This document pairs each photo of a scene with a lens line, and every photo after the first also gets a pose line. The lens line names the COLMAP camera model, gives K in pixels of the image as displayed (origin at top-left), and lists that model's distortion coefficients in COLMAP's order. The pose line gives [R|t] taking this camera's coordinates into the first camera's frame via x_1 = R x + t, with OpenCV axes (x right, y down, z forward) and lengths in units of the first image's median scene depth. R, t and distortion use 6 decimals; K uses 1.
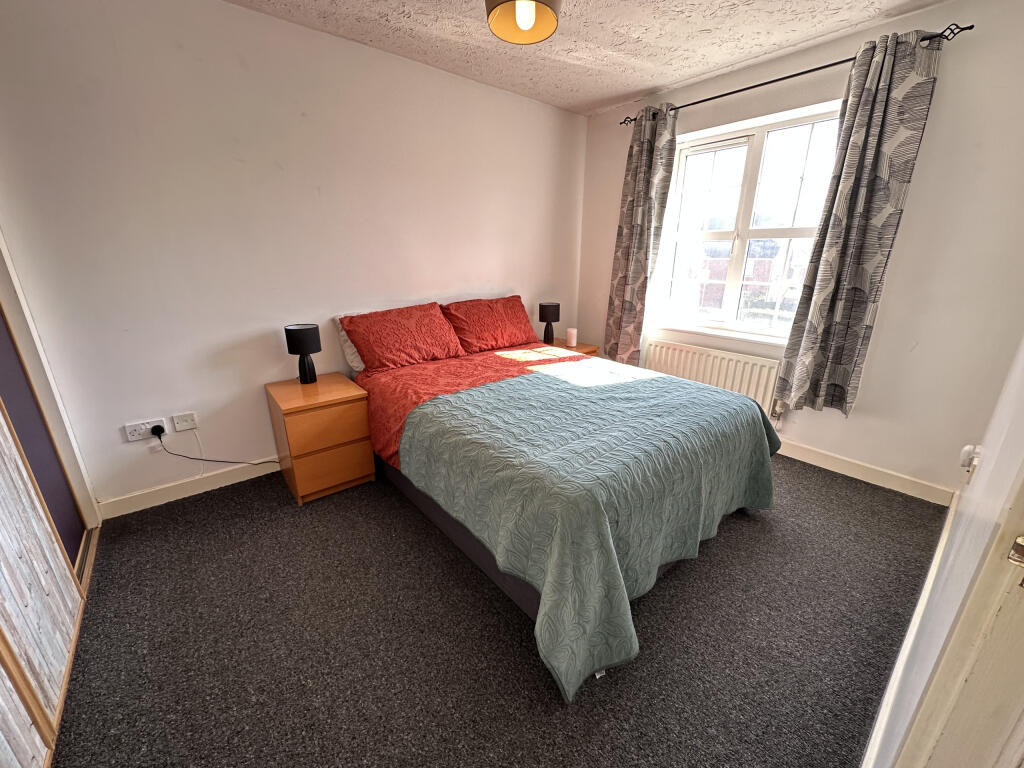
lens RADIAL K [[407.0, 0, 515.1], [0, 407.0, 385.9], [0, 0, 1]] dist [0.000679, 0.000271]
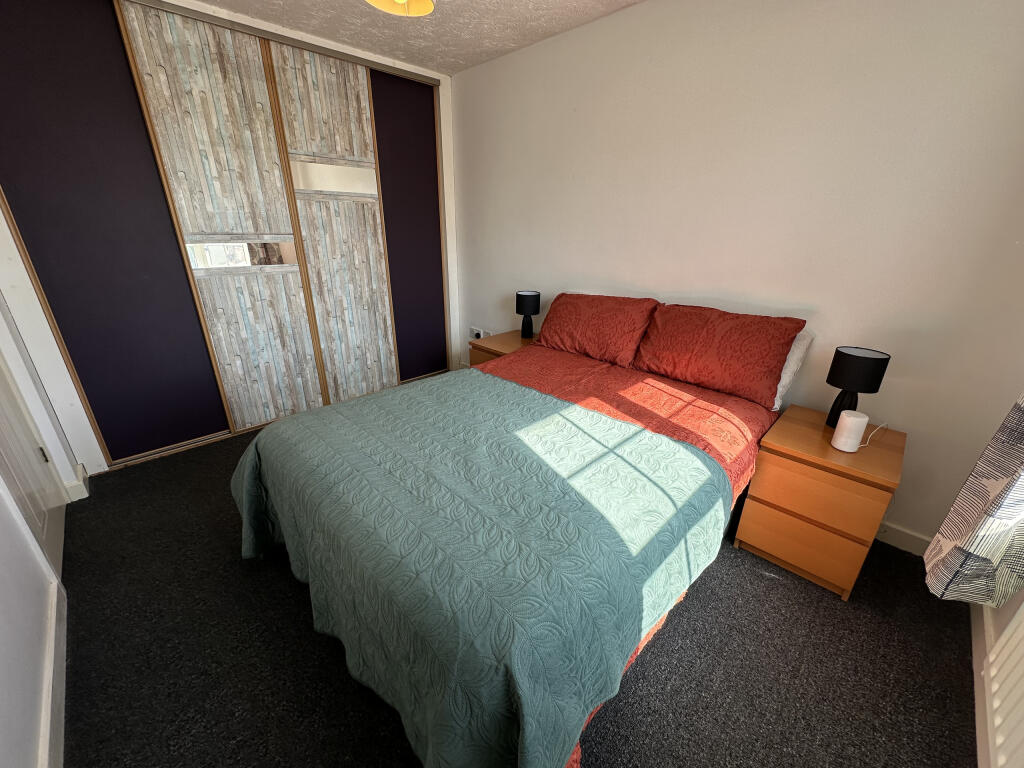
lens RADIAL K [[407.0, 0, 512.1], [0, 407.0, 385.6], [0, 0, 1]] dist [0.000679, 0.000271]
pose [[0.092286, 0.370026, -0.924426, 0.693406], [-0.317000, 0.891003, 0.325001, -0.261907], [0.943925, 0.263050, 0.199525, 0.712843]]
